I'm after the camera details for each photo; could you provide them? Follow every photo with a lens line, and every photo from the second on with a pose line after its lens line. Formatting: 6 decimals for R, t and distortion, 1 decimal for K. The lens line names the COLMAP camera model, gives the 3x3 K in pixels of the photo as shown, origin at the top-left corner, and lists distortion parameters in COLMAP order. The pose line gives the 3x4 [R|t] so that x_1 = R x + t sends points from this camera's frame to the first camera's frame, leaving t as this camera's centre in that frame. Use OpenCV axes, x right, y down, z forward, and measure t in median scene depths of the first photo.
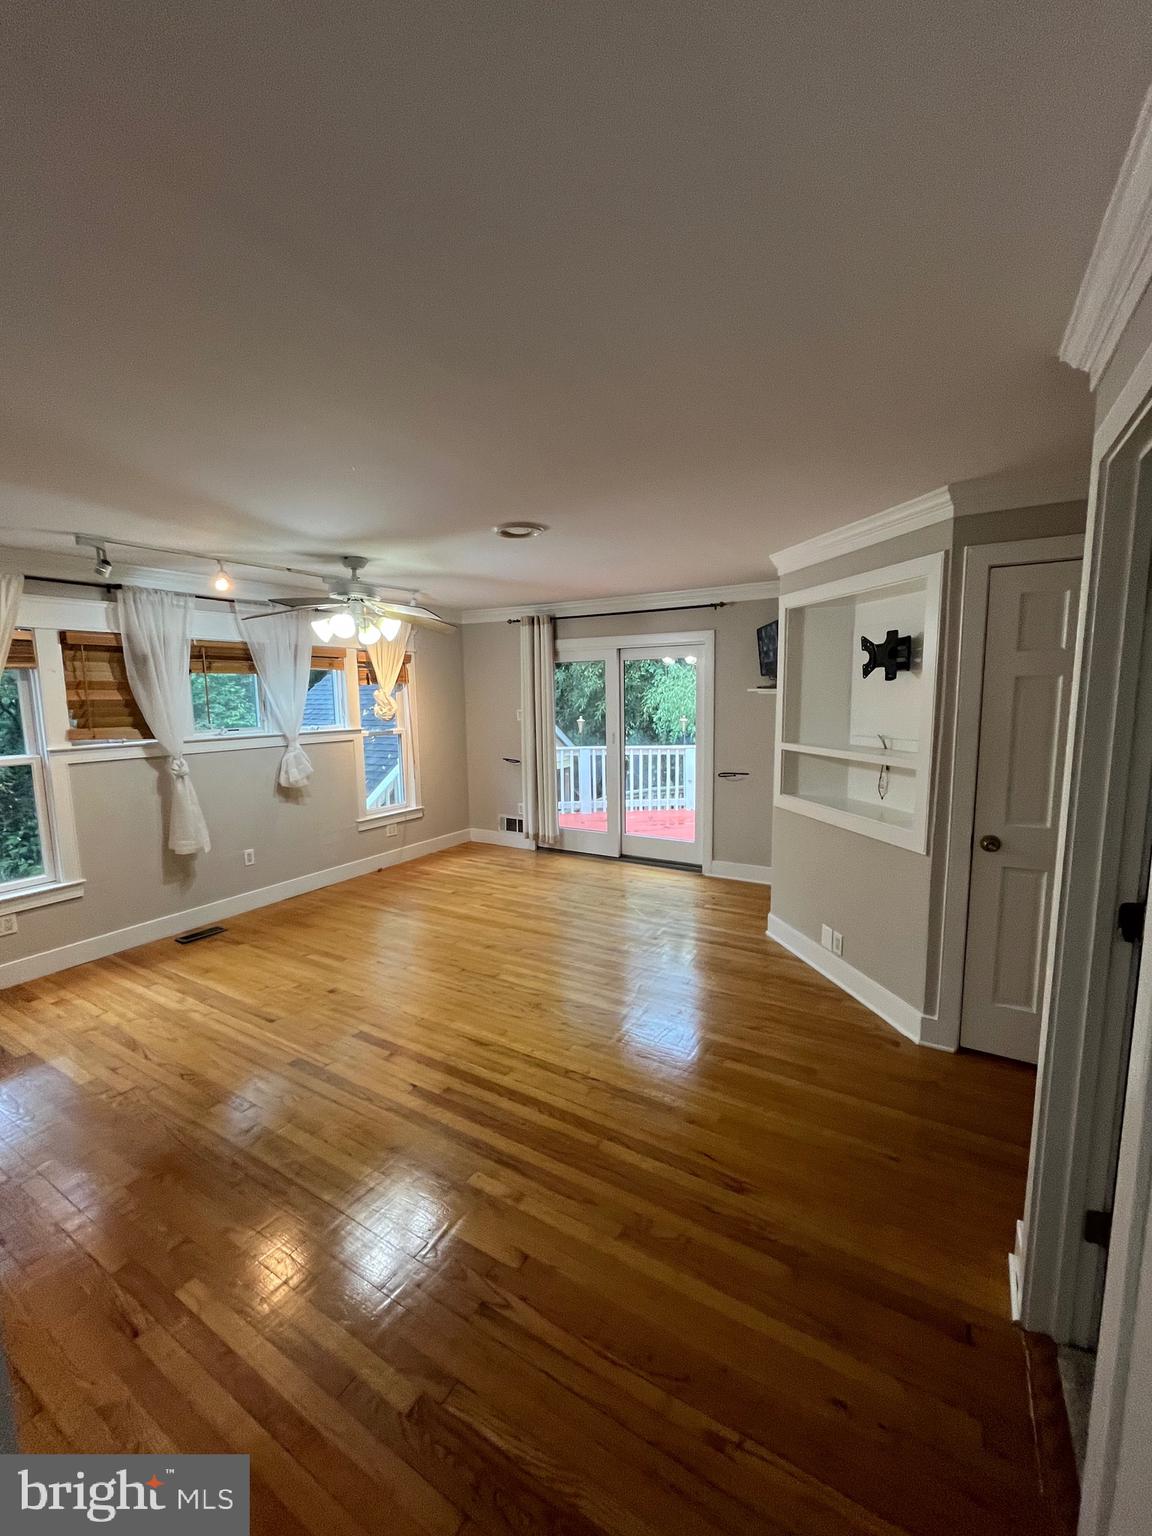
lens RADIAL K [[622.2, 0, 576.2], [0, 622.2, 767.6], [0, 0, 1]] dist [-0.003725, 0.000100]
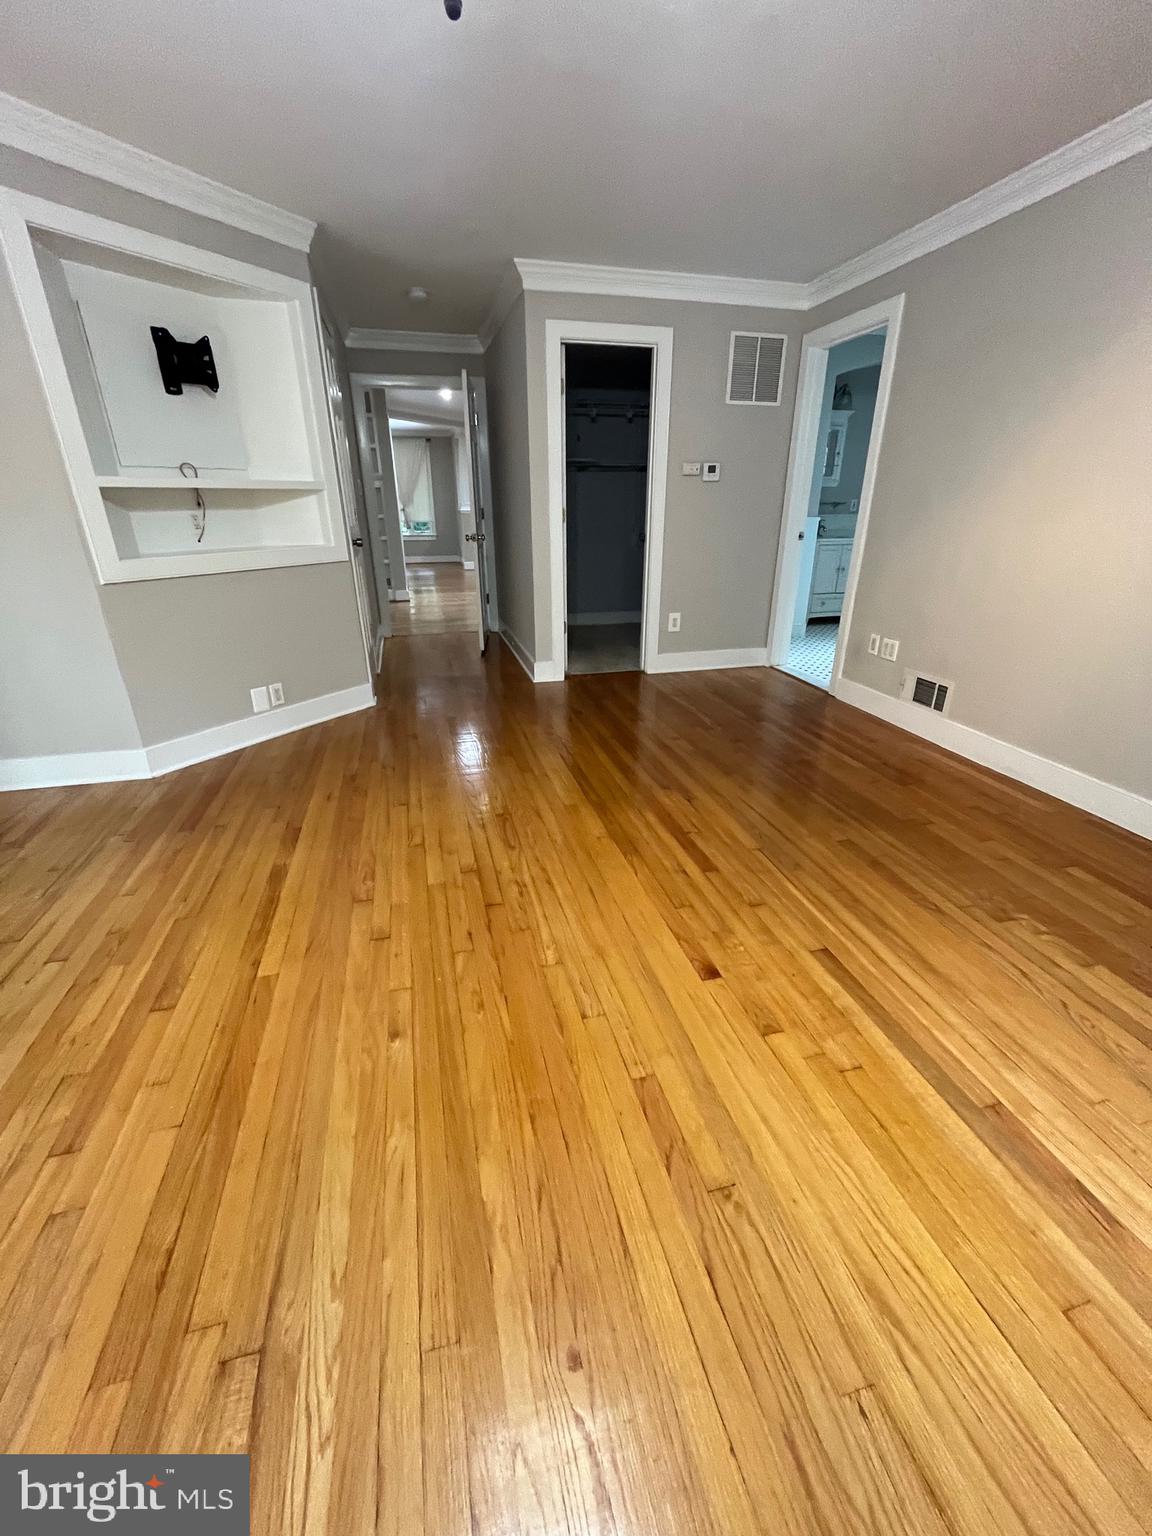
lens RADIAL K [[622.2, 0, 577.2], [0, 622.2, 770.7], [0, 0, 1]] dist [-0.003725, 0.000100]
pose [[-0.709326, -0.267058, 0.652331, -0.624327], [0.102785, 0.876371, 0.470542, -0.029345], [-0.697346, 0.400818, -0.594183, 1.361727]]
